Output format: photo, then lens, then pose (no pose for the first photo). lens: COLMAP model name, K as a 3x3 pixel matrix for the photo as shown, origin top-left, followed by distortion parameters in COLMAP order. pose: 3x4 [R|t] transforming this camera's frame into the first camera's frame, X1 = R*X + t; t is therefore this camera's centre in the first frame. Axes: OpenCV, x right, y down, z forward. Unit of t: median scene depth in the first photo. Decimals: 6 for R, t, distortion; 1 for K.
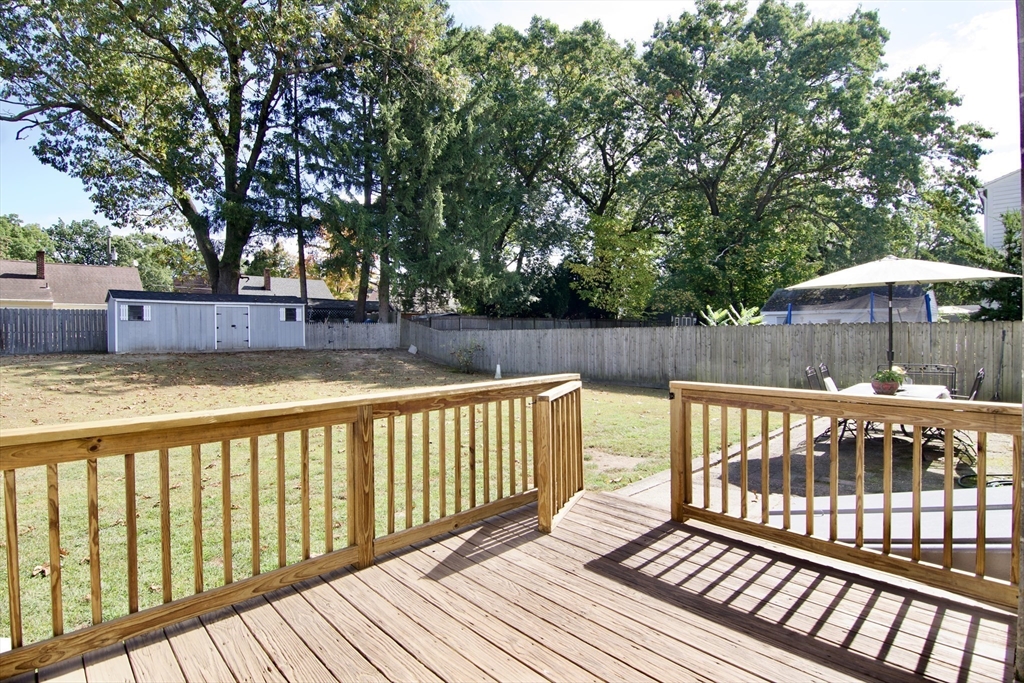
lens RADIAL K [[525.2, 0, 529.0], [0, 525.2, 338.5], [0, 0, 1]] dist [-0.020121, -0.001955]
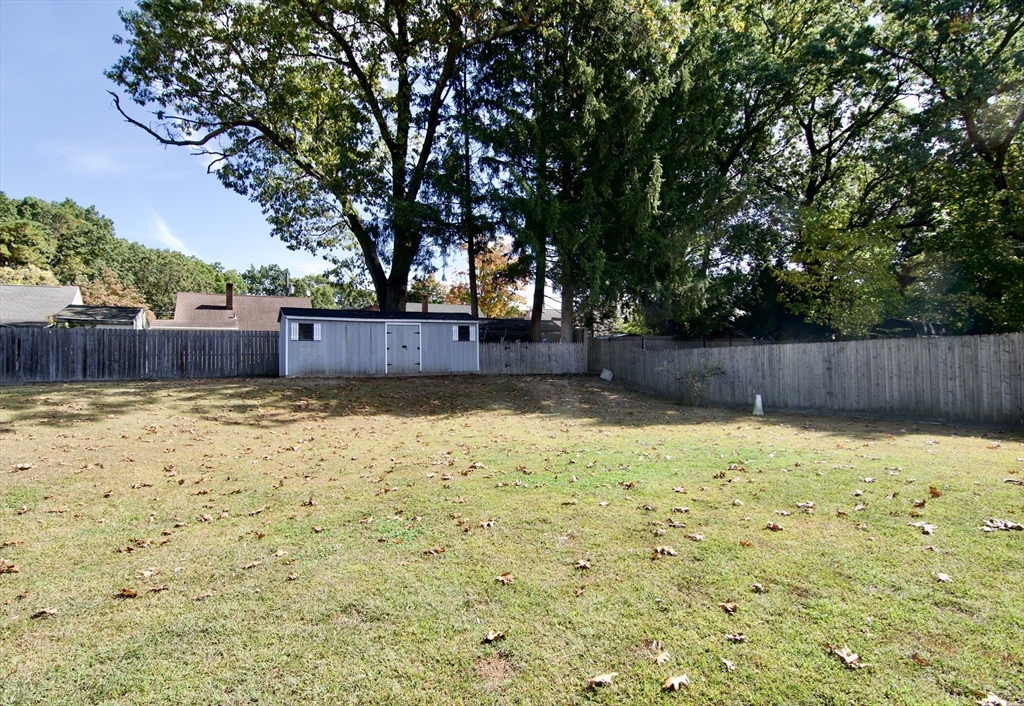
lens RADIAL K [[526.0, 0, 512.0], [0, 526.0, 353.0], [0, 0, 1]] dist [-0.003560, -0.014982]
pose [[0.960786, -0.010586, -0.277089, -0.138415], [0.001709, 0.999478, -0.032259, 0.013733], [0.277286, 0.030520, 0.960303, 0.190867]]
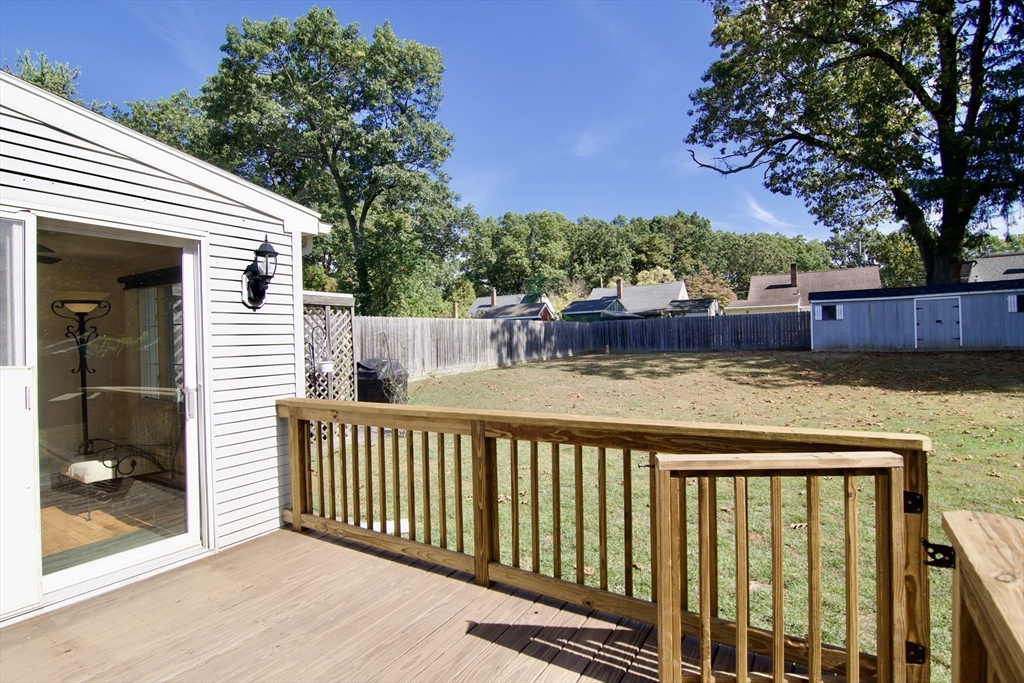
lens RADIAL K [[501.0, 0, 488.3], [0, 501.0, 339.9], [0, 0, 1]] dist [-0.019949, -0.000697]
pose [[0.198287, -0.000760, -0.980144, 0.074513], [0.011566, 0.999932, 0.001565, -0.003042], [0.980076, -0.011646, 0.198283, 0.101712]]
